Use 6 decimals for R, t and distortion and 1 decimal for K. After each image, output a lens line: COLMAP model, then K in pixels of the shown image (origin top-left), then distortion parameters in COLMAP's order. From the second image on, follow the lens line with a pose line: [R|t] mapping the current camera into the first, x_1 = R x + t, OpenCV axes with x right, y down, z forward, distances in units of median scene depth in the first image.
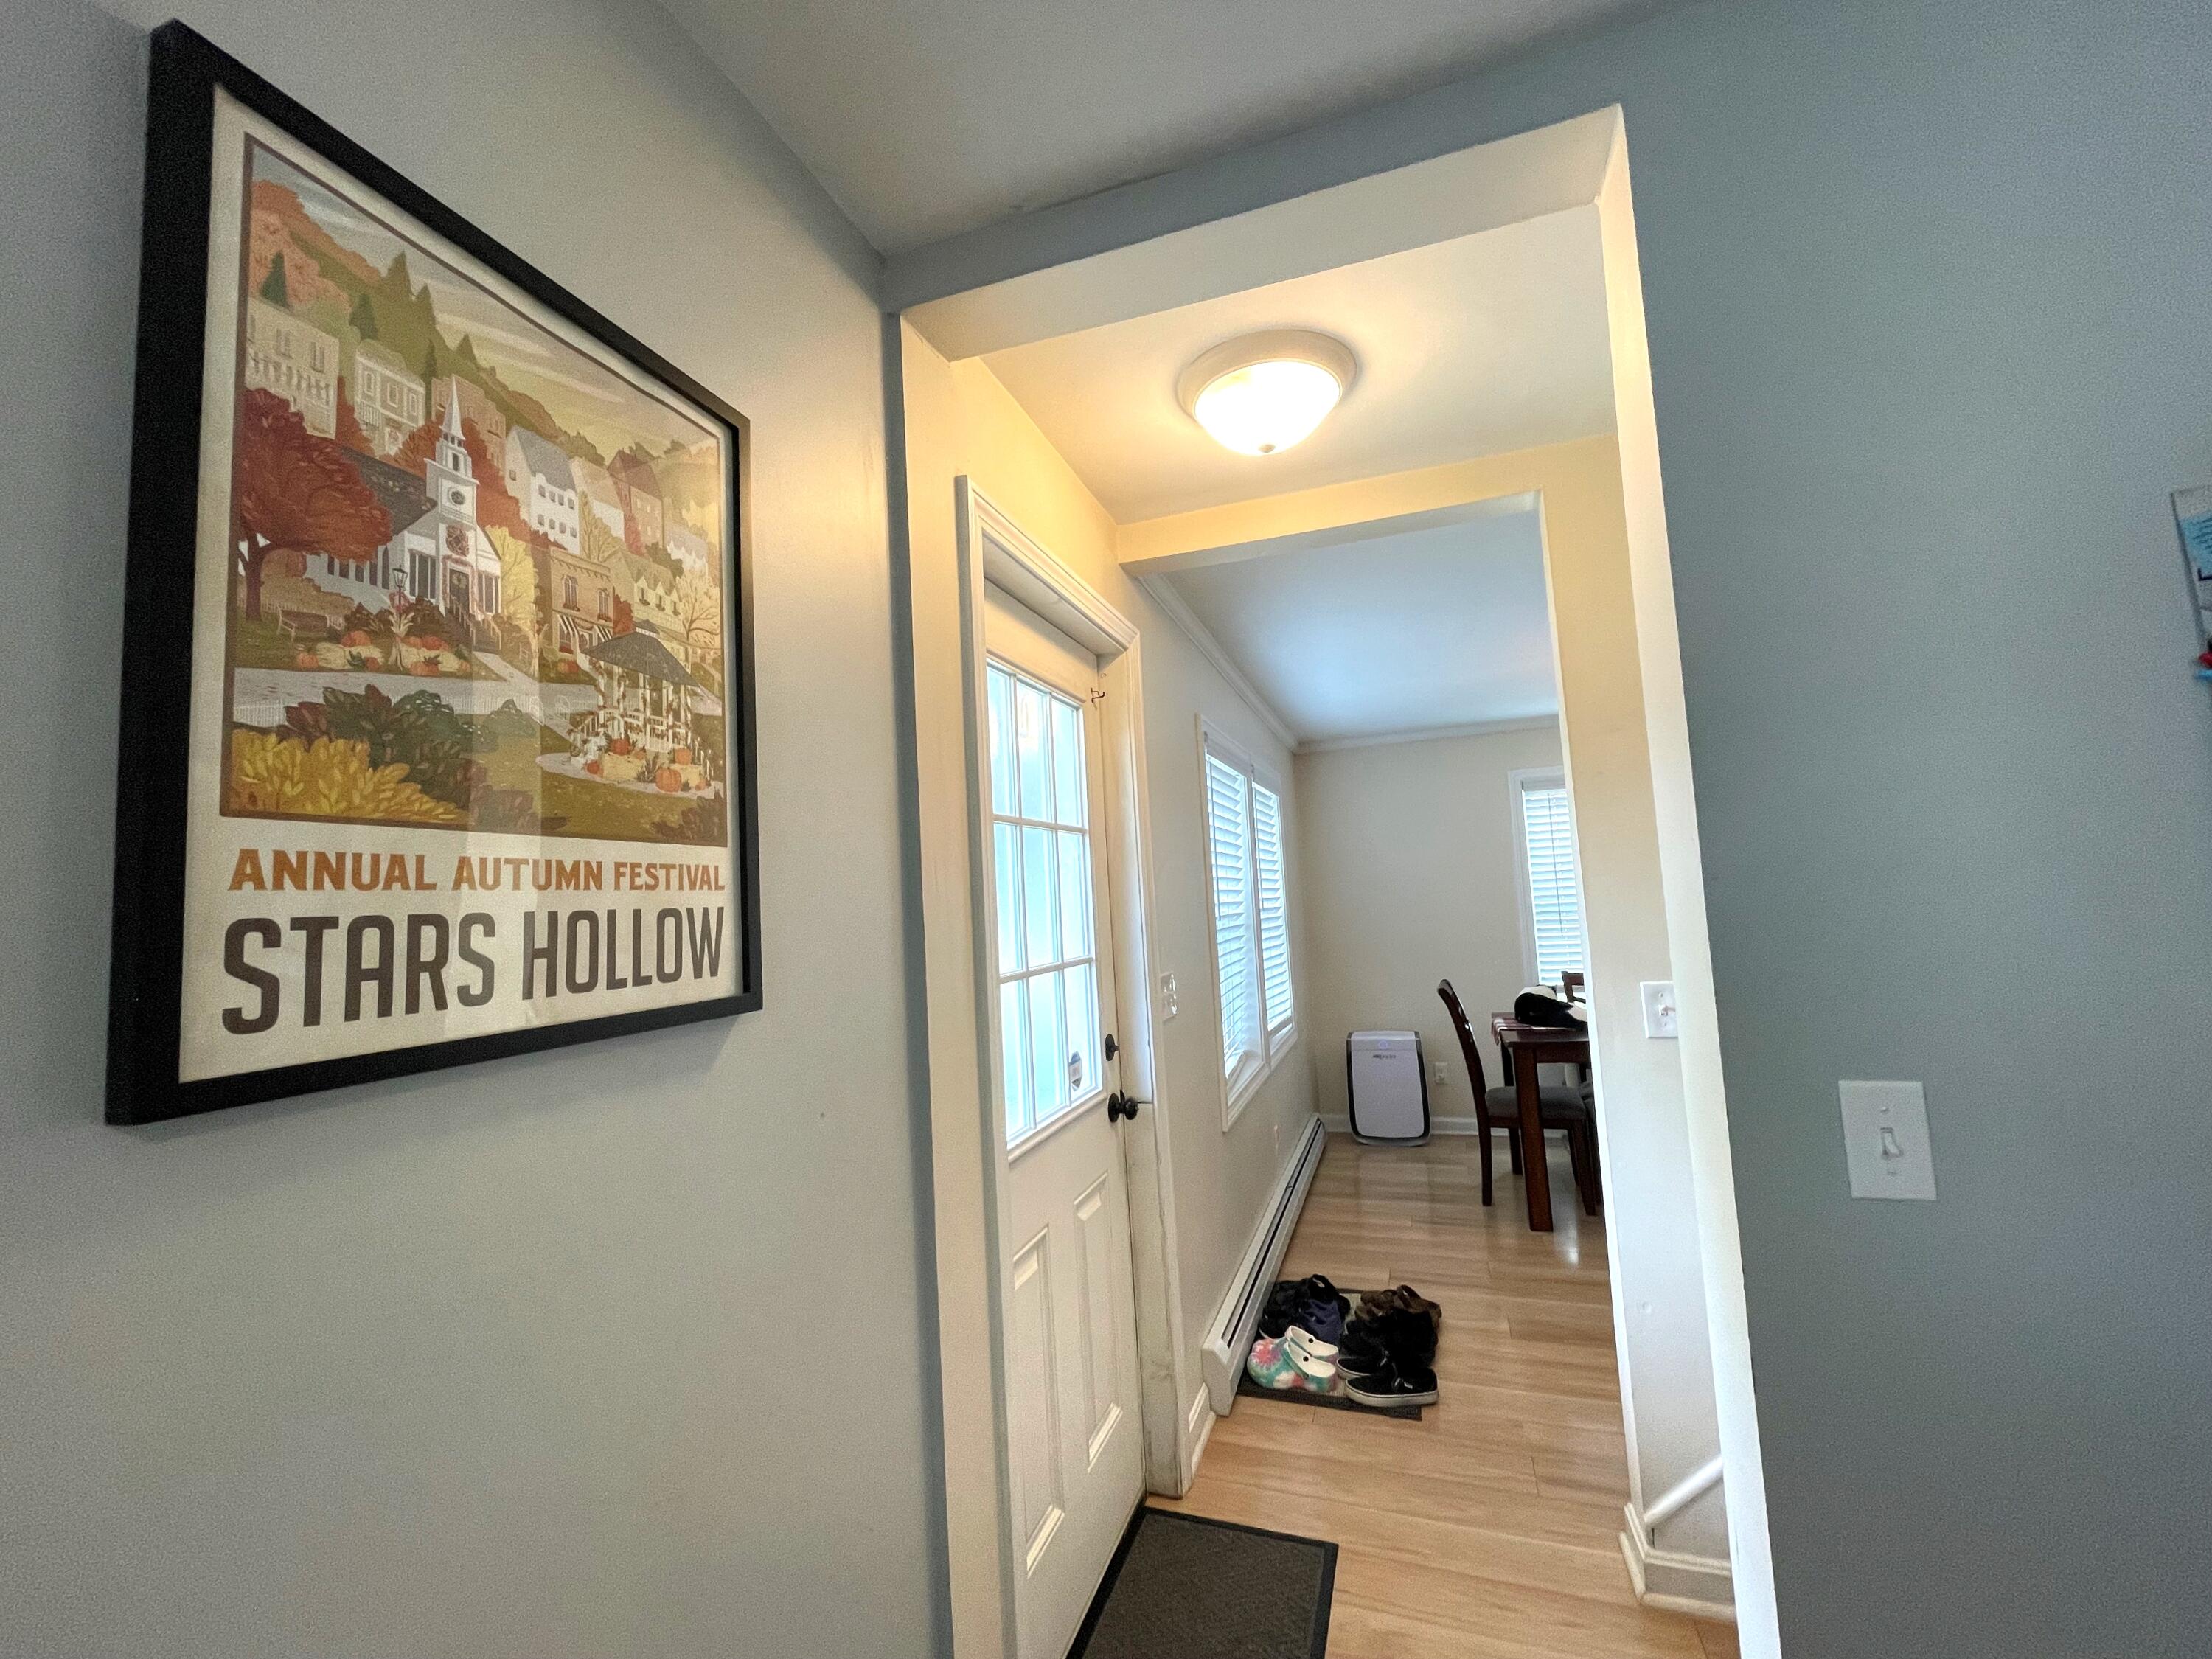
lens RADIAL K [[896.4, 0, 1099.1], [0, 896.4, 829.5], [0, 0, 1]] dist [-0.002228, -0.000106]
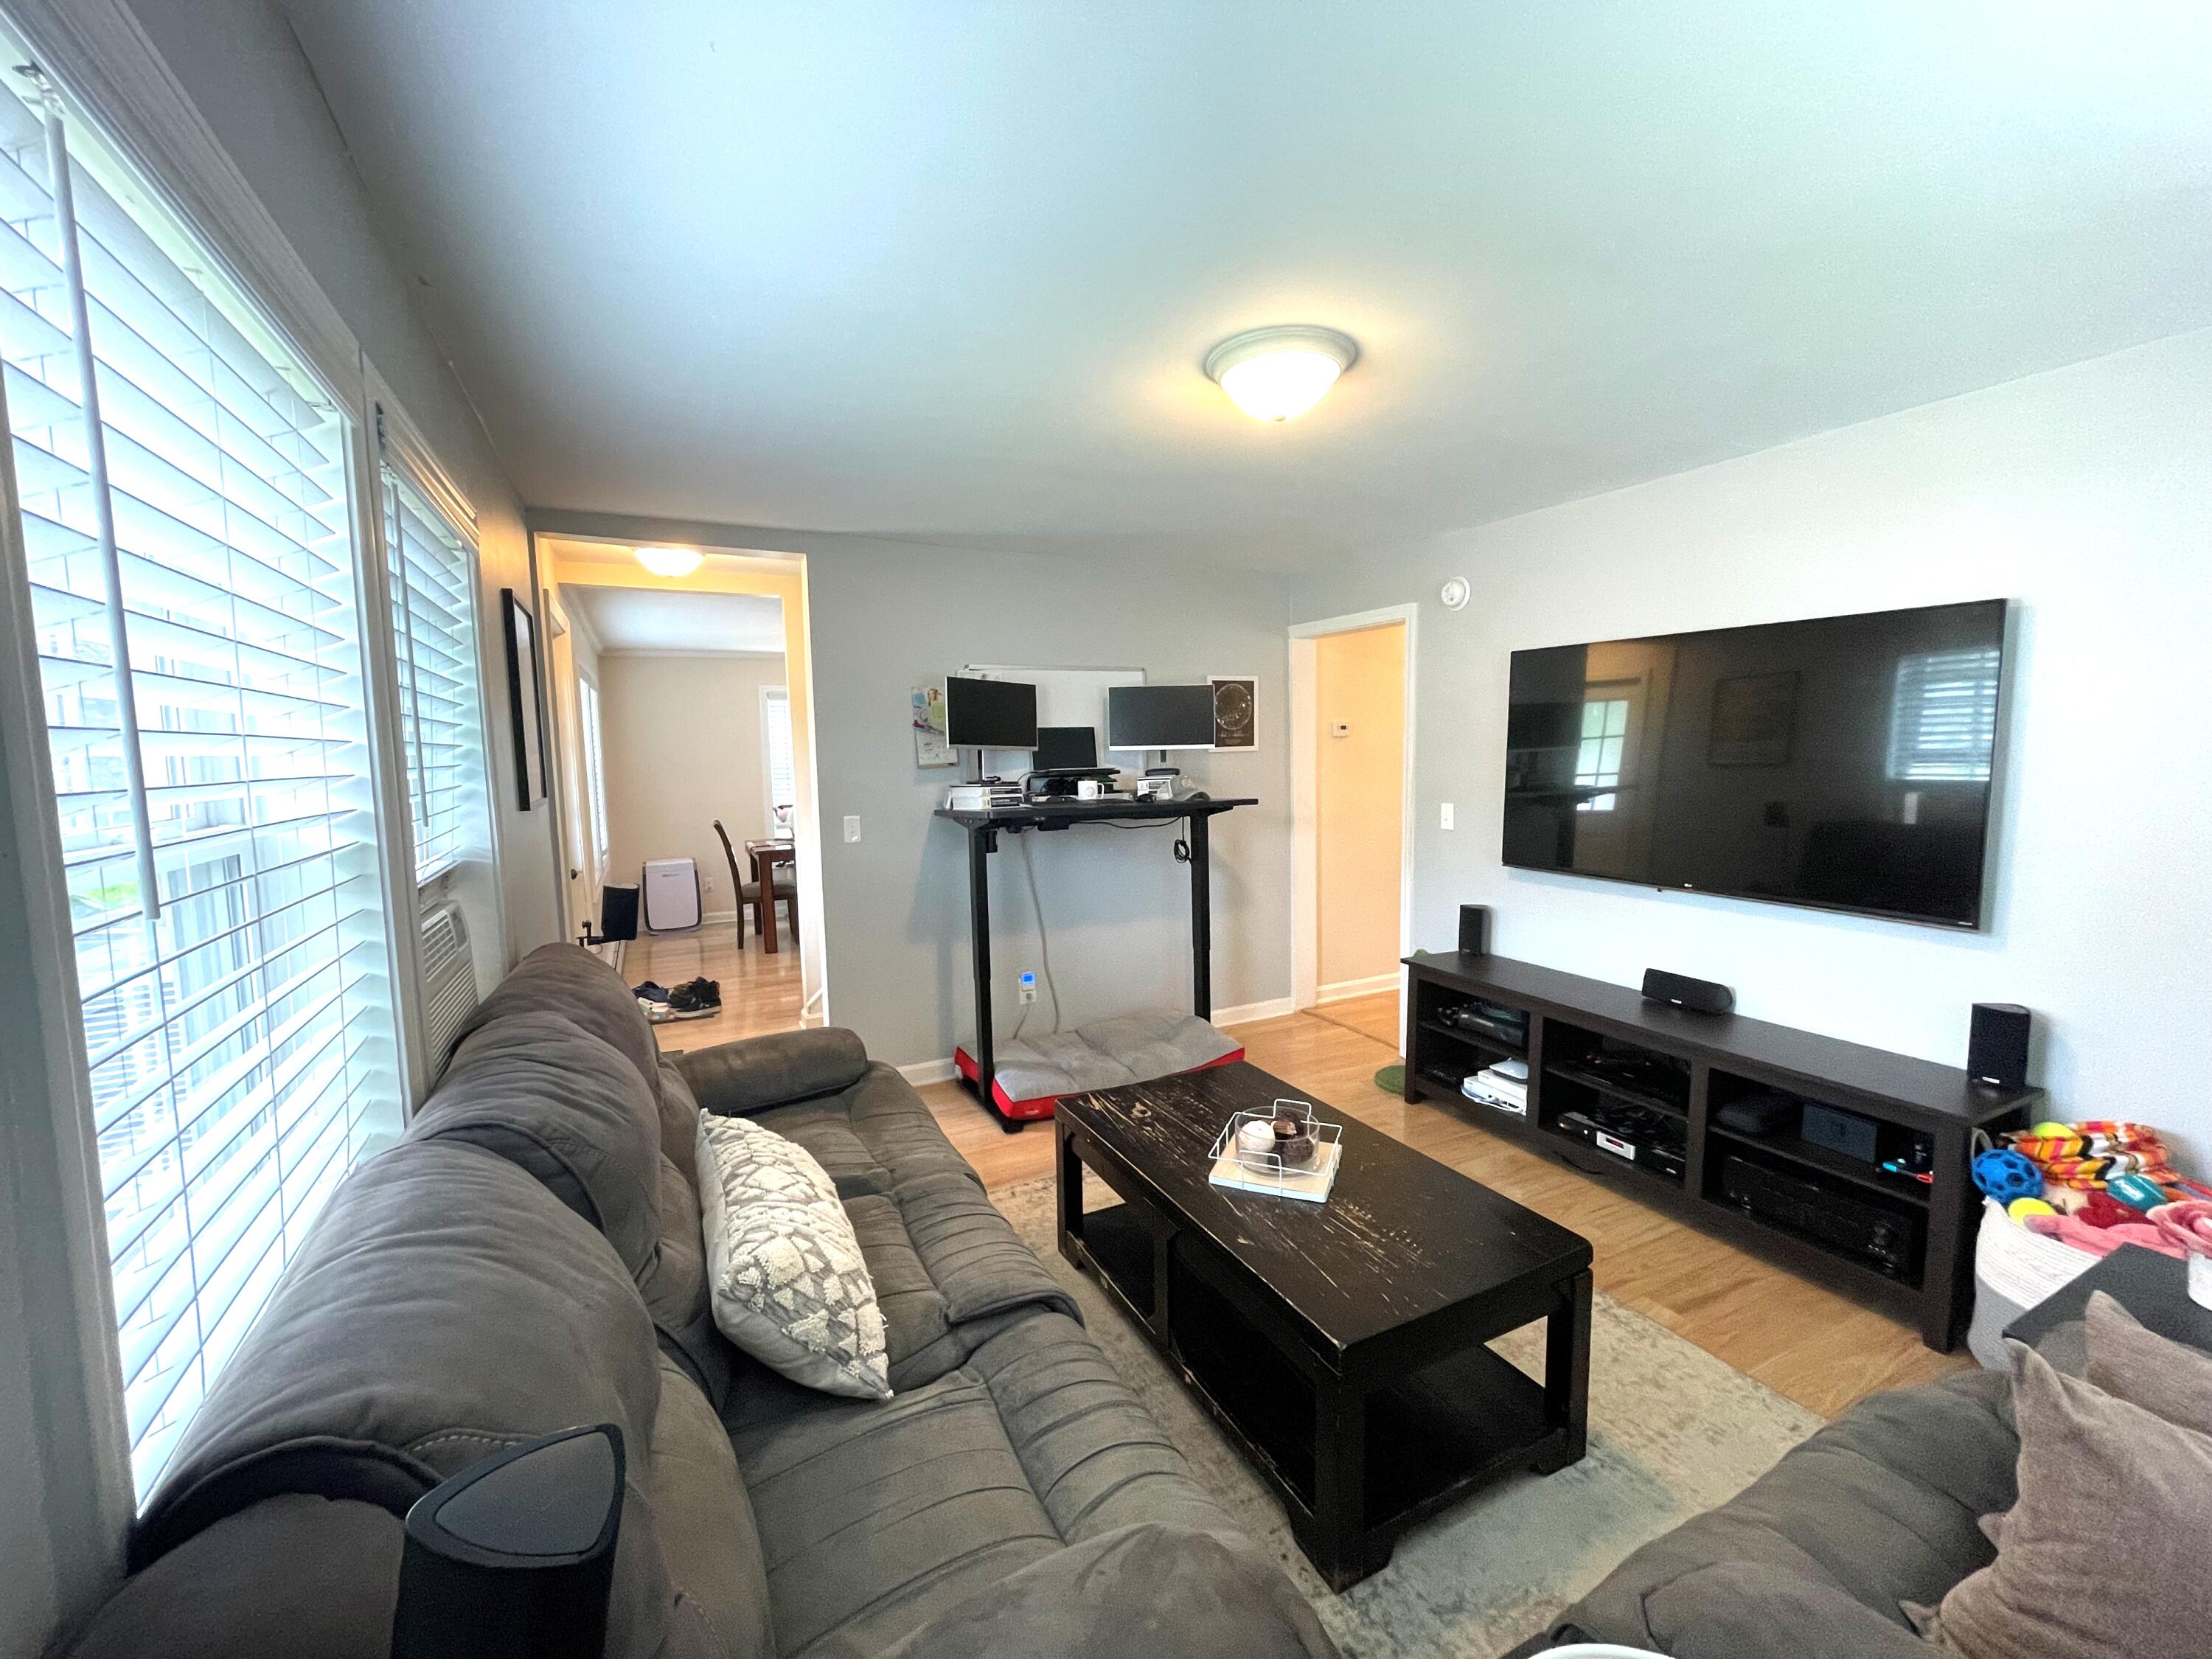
lens RADIAL K [[896.4, 0, 1101.8], [0, 896.4, 828.8], [0, 0, 1]] dist [-0.002228, -0.000106]
pose [[0.696533, -0.035885, 0.716627, -0.313881], [-0.078516, 0.988939, 0.125835, -0.082942], [-0.713216, -0.143915, 0.686011, -0.653398]]
